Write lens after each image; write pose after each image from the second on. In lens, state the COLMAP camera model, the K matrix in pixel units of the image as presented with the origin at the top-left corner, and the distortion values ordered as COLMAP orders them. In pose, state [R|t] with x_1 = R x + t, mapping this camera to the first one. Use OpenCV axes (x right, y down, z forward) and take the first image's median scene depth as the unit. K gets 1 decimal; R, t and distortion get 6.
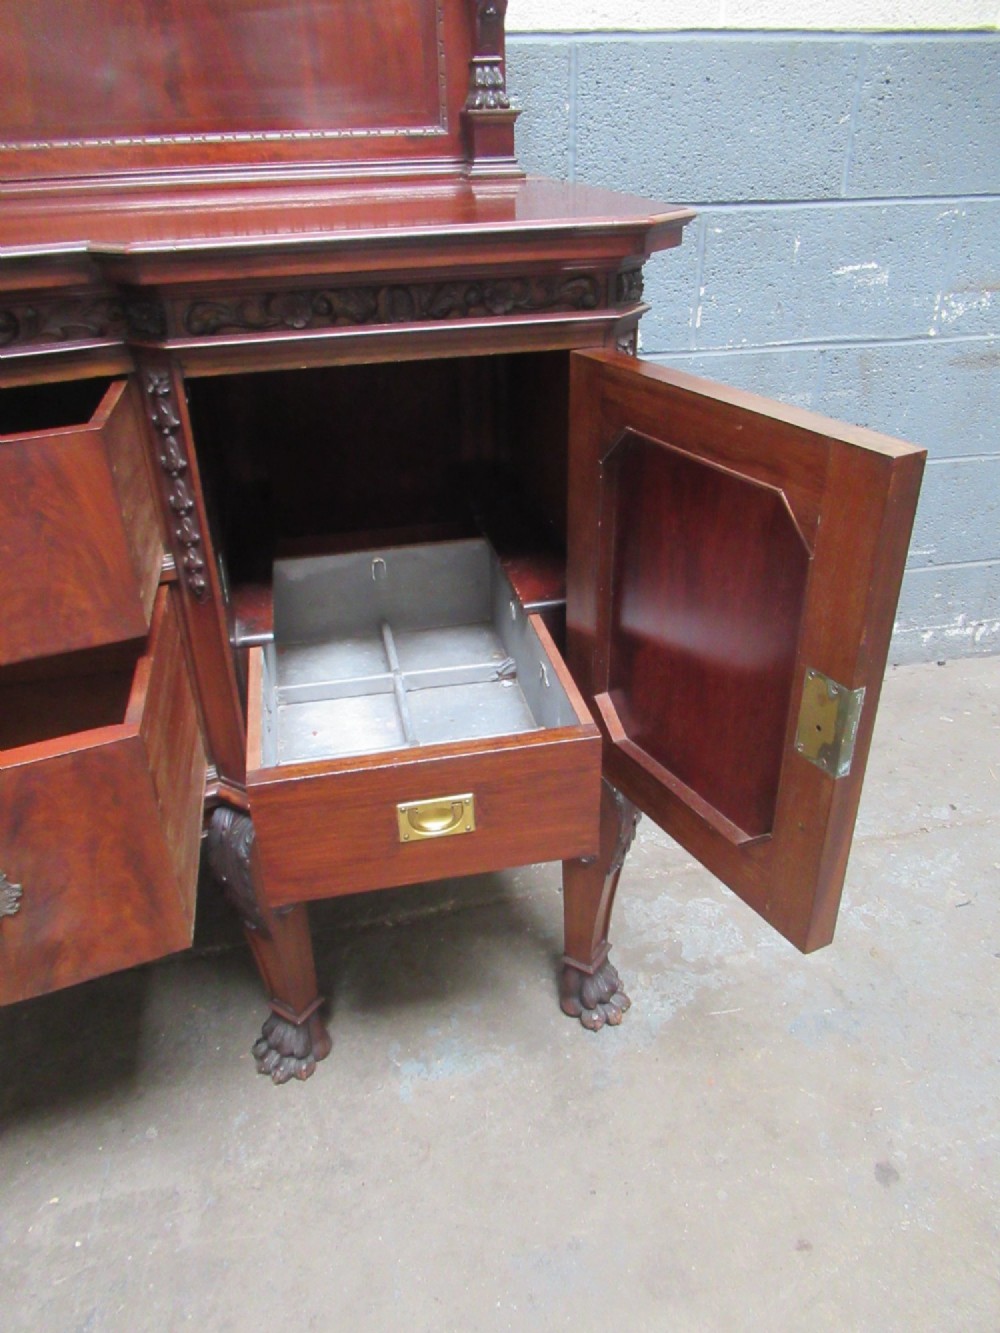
lens RADIAL K [[987.7, 0, 485.7], [0, 987.7, 660.5], [0, 0, 1]] dist [0.001648, -0.003711]
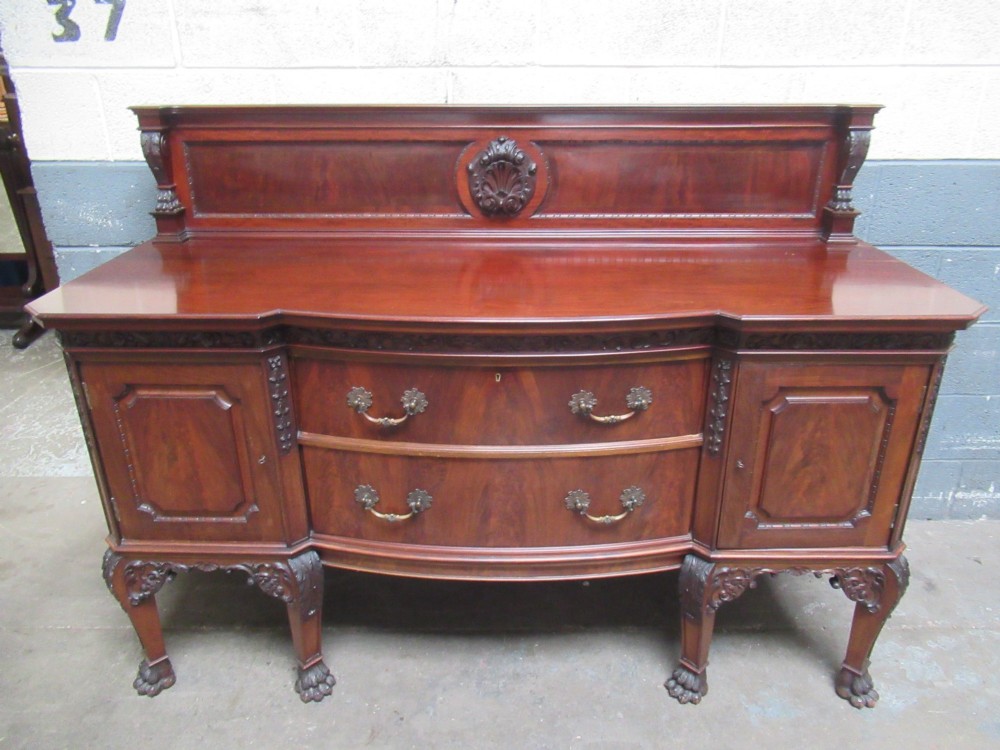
lens RADIAL K [[740.9, 0, 486.3], [0, 740.9, 379.4], [0, 0, 1]] dist [0.001648, -0.003711]
pose [[0.974353, 0.103084, -0.200027, -0.352954], [-0.120486, 0.989737, -0.076837, -0.033405], [0.190053, 0.098967, 0.976773, -0.521609]]
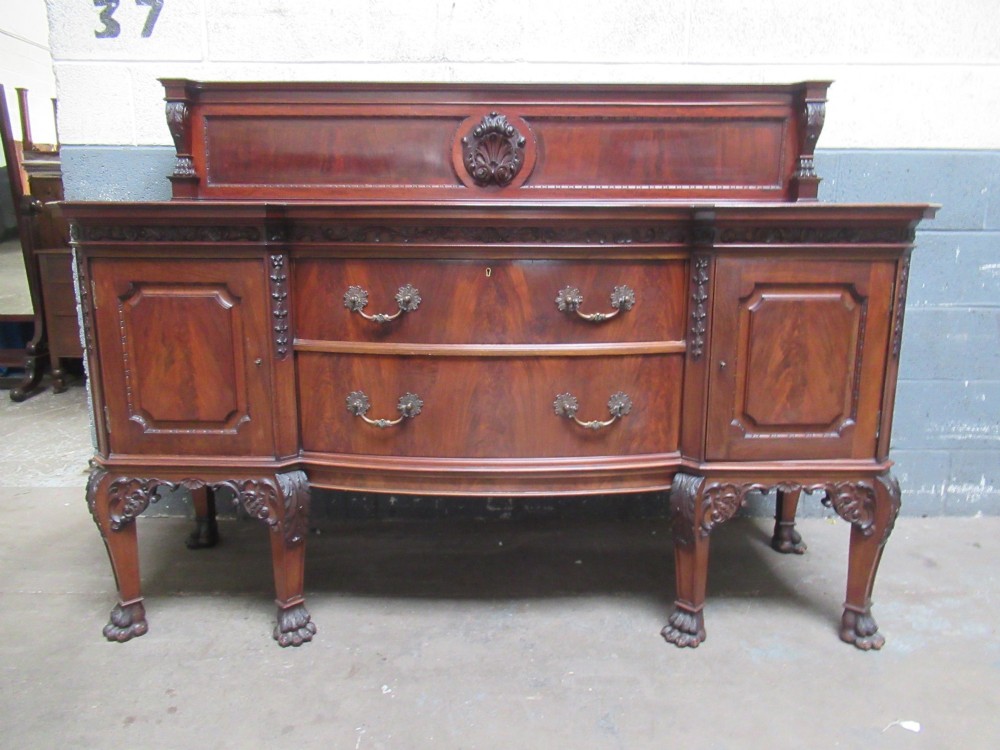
lens RADIAL K [[740.9, 0, 485.3], [0, 740.9, 380.2], [0, 0, 1]] dist [0.001648, -0.003711]
pose [[0.975282, 0.068835, -0.209967, -0.303382], [-0.127194, 0.951908, -0.278735, 0.382769], [0.180683, 0.298552, 0.937134, -0.478759]]
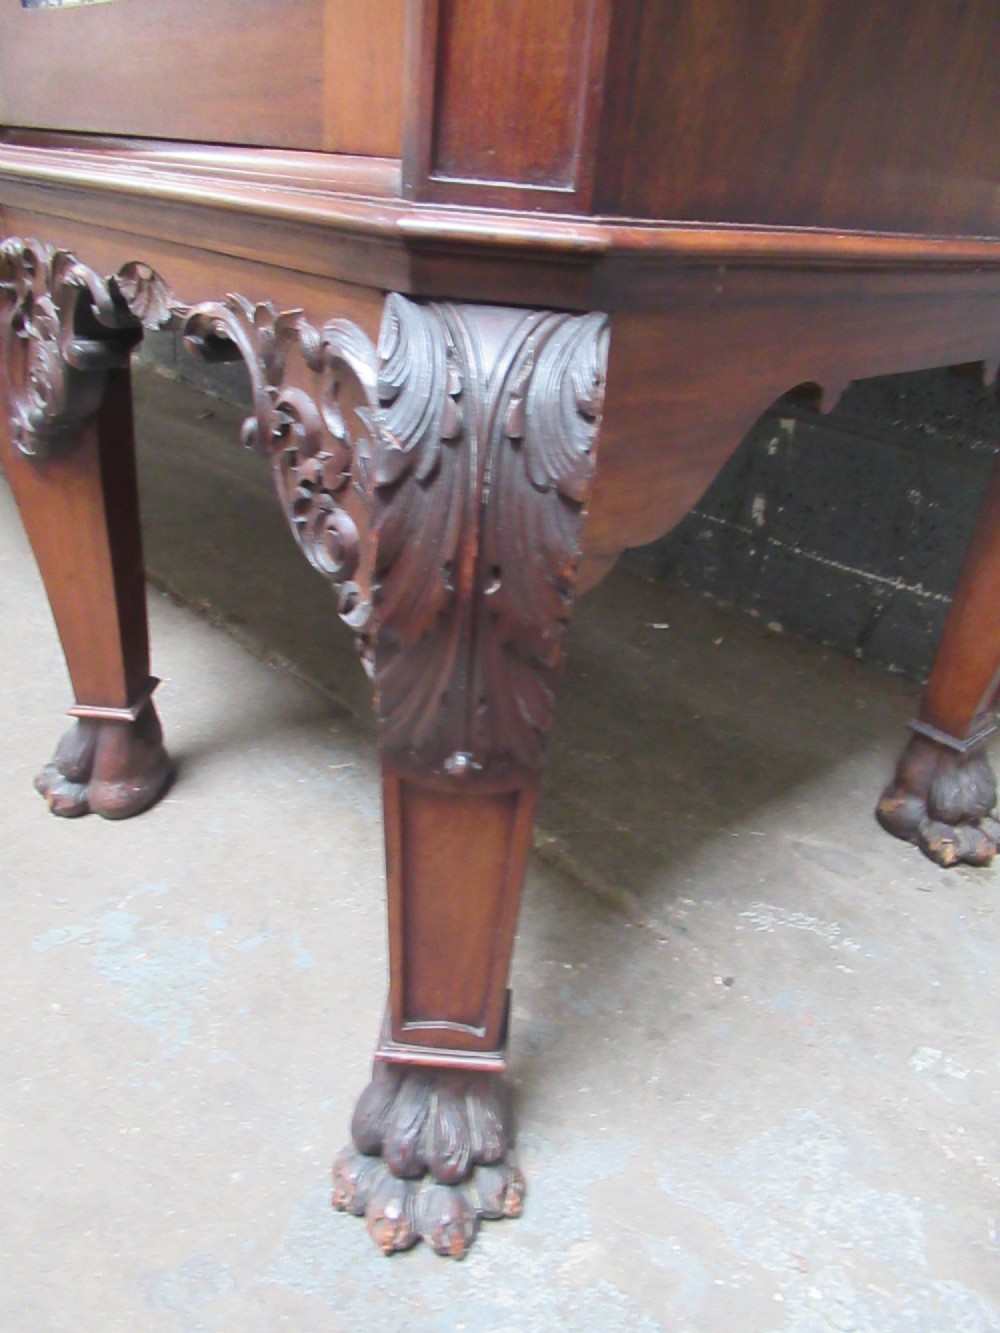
lens RADIAL K [[987.7, 0, 494.8], [0, 987.7, 656.8], [0, 0, 1]] dist [0.001648, -0.003711]
pose [[0.500878, 0.447541, -0.740830, 0.326673], [-0.497939, 0.849104, 0.176292, 0.118804], [0.707939, 0.280587, 0.648146, 0.778141]]
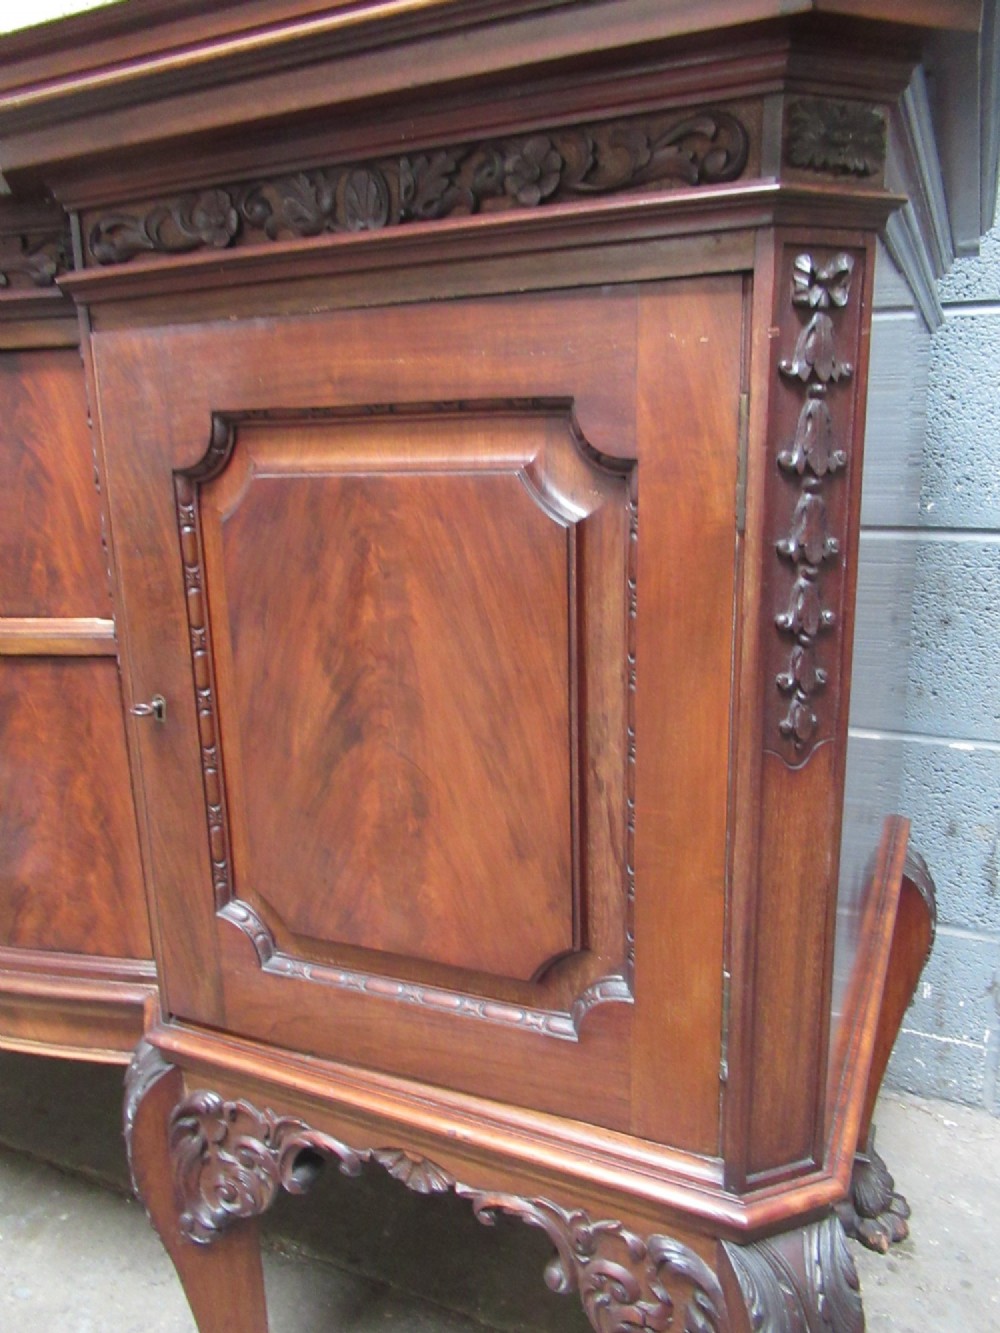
lens RADIAL K [[987.7, 0, 494.9], [0, 987.7, 656.8], [0, 0, 1]] dist [0.001648, -0.003711]
pose [[0.801989, 0.139073, -0.580924, 0.223245], [-0.287000, 0.942626, -0.170551, -0.028758], [0.523875, 0.303505, 0.795889, 0.450330]]
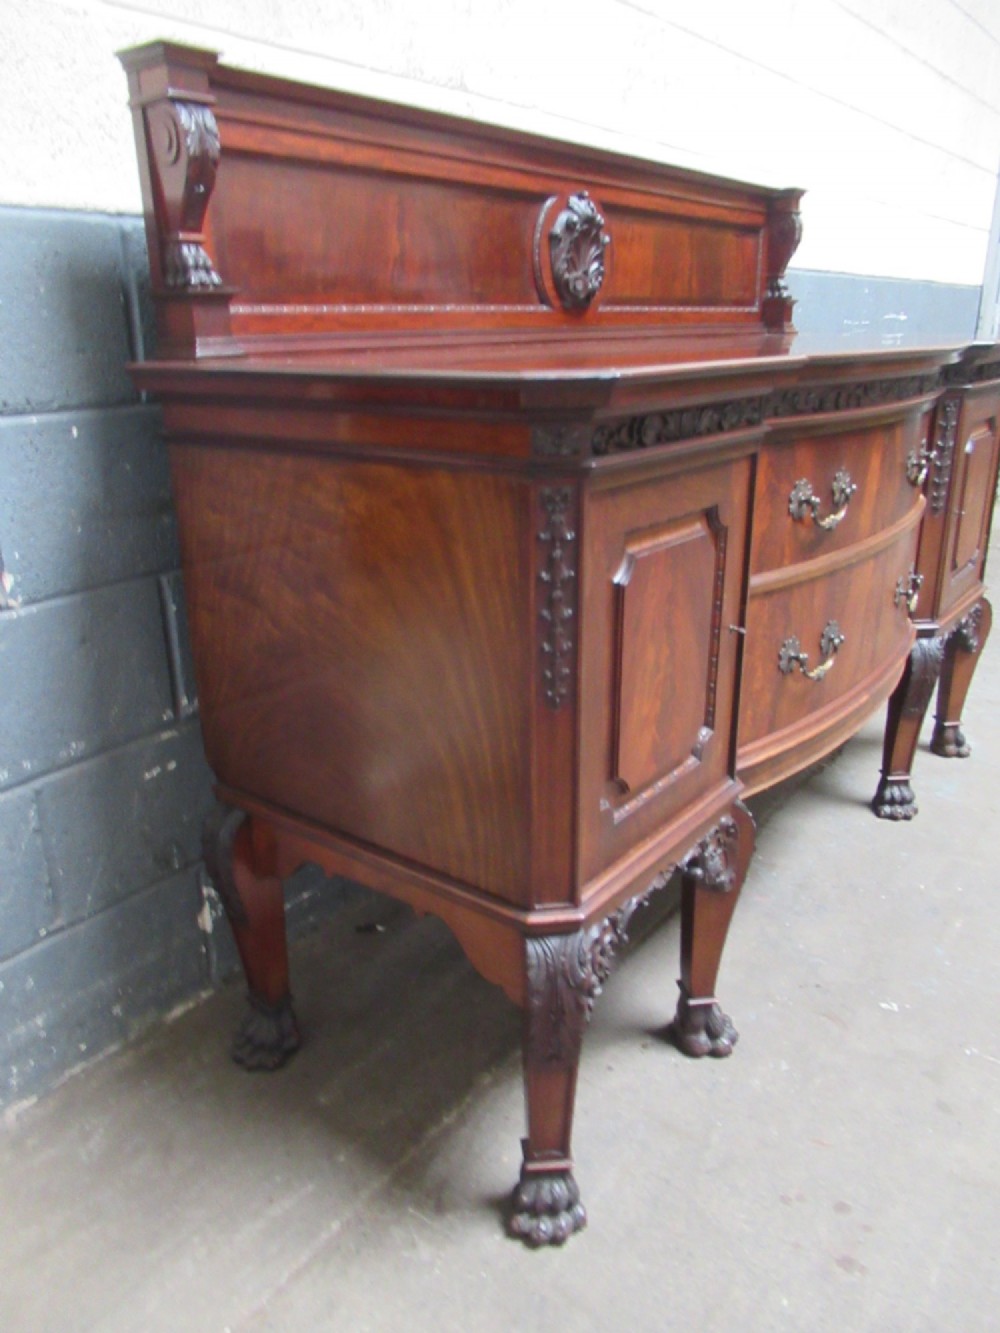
lens RADIAL K [[987.7, 0, 480.6], [0, 987.7, 663.6], [0, 0, 1]] dist [0.001648, -0.003711]
pose [[0.765758, -0.200776, 0.610986, -1.758934], [0.311870, 0.946772, -0.079753, 0.080043], [-0.562452, 0.251620, 0.787614, 0.000697]]
